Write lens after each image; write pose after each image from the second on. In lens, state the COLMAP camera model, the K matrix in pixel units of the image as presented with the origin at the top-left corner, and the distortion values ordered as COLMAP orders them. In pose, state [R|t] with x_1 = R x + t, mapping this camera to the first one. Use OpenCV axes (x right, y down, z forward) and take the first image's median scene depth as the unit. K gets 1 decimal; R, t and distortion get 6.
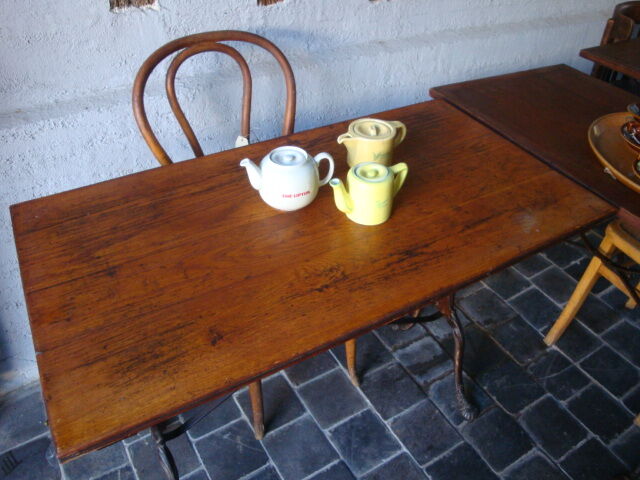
lens RADIAL K [[529.7, 0, 326.1], [0, 529.7, 238.5], [0, 0, 1]] dist [-0.162544, 0.137474]
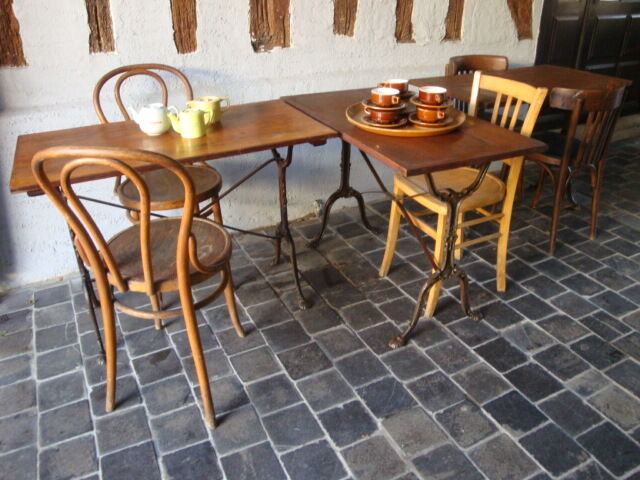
lens RADIAL K [[529.7, 0, 326.4], [0, 529.7, 231.7], [0, 0, 1]] dist [-0.162544, 0.137474]
pose [[0.996336, -0.005761, -0.085331, 0.460872], [-0.012098, 0.978203, -0.207300, 0.435547], [0.084665, 0.207573, 0.974549, -0.462774]]
